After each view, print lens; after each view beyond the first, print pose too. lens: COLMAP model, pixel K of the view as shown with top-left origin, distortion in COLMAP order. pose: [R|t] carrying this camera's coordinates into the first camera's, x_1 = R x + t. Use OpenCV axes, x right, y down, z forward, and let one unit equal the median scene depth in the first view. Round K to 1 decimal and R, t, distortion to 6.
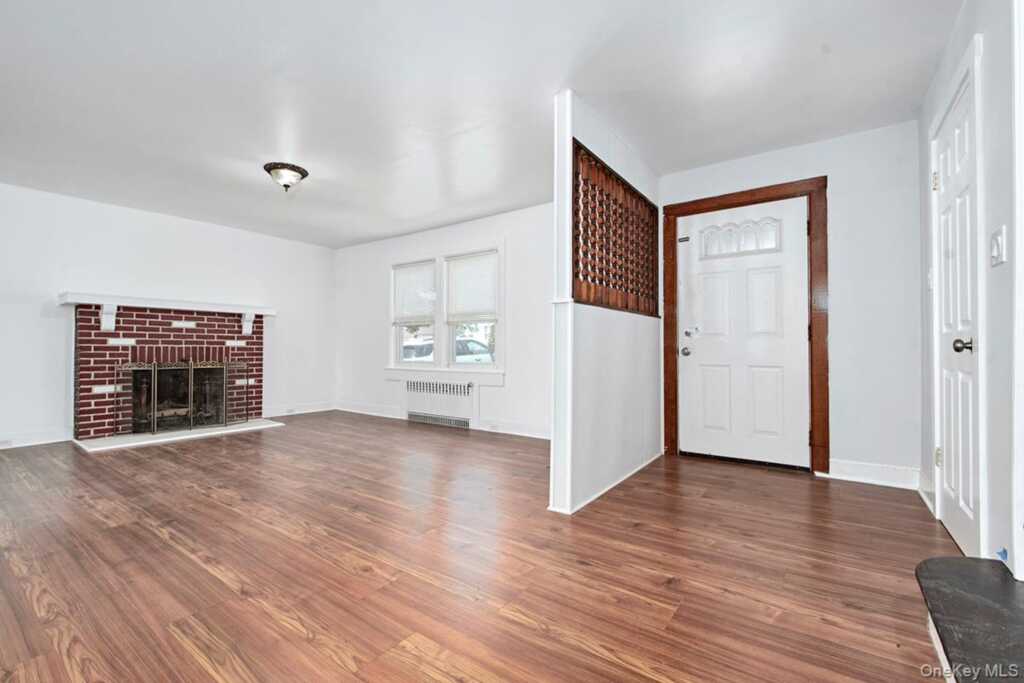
lens RADIAL K [[452.0, 0, 508.6], [0, 452.0, 344.3], [0, 0, 1]] dist [0.000354, -0.000268]
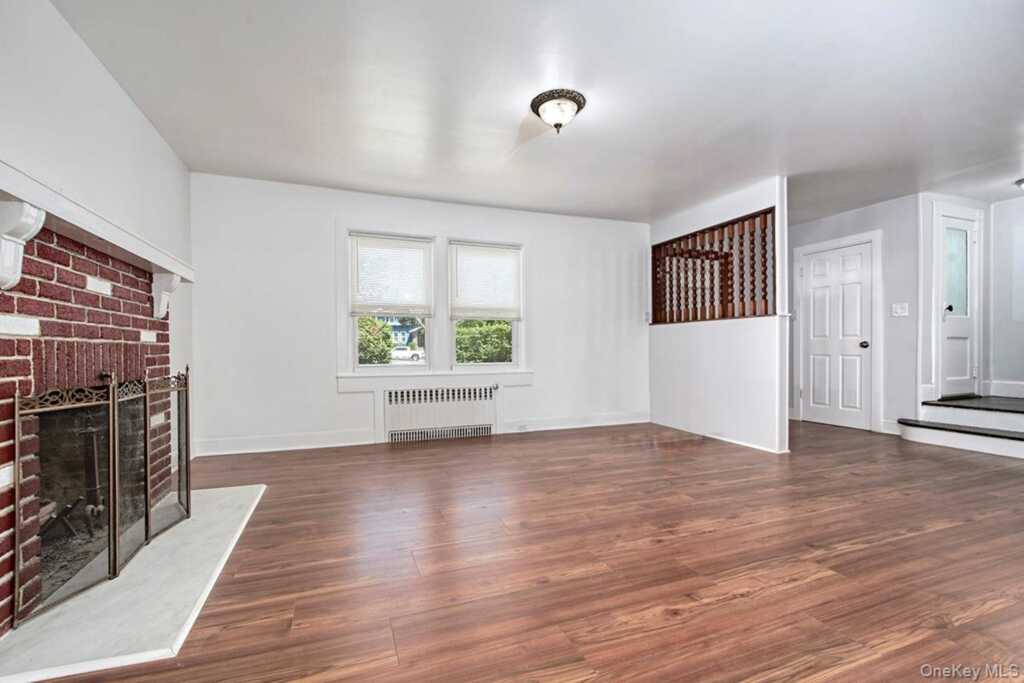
lens RADIAL K [[445.6, 0, 508.0], [0, 445.6, 353.3], [0, 0, 1]] dist [-0.000350, -0.000149]
pose [[0.546623, -0.011762, 0.837296, -0.947926], [-0.003531, 0.999860, 0.016351, 0.007074], [-0.837371, -0.011895, 0.546505, 0.548782]]
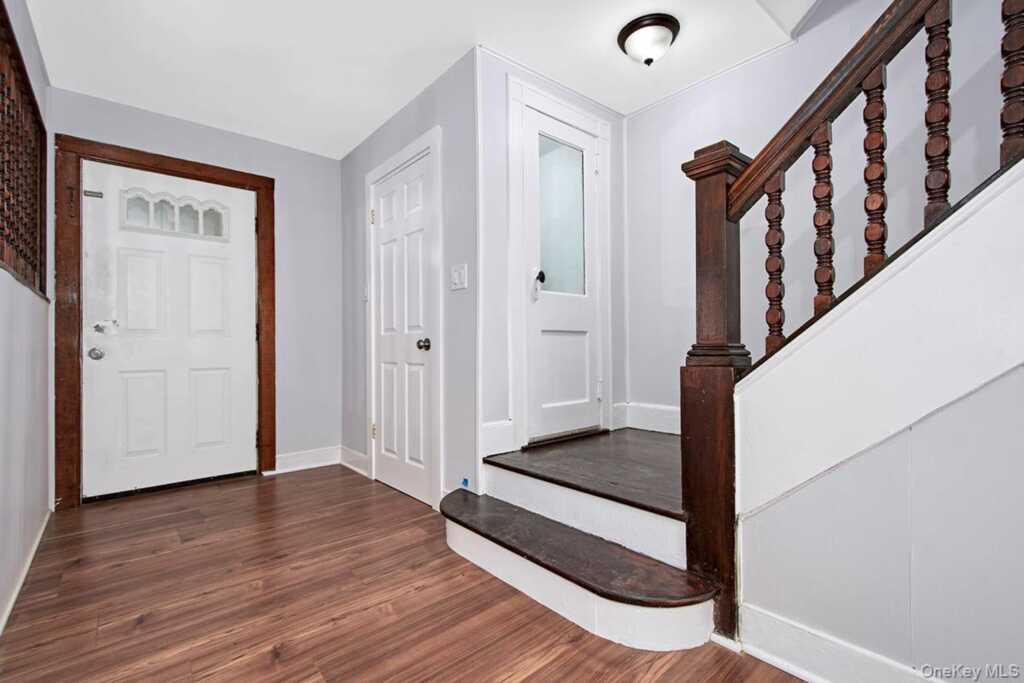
lens RADIAL K [[452.0, 0, 508.6], [0, 452.0, 344.3], [0, 0, 1]] dist [0.000354, -0.000268]
pose [[0.242175, 0.001577, 0.970231, -0.113784], [-0.000301, 0.999999, -0.001550, 0.001752], [-0.970232, 0.000083, 0.242176, 0.172707]]
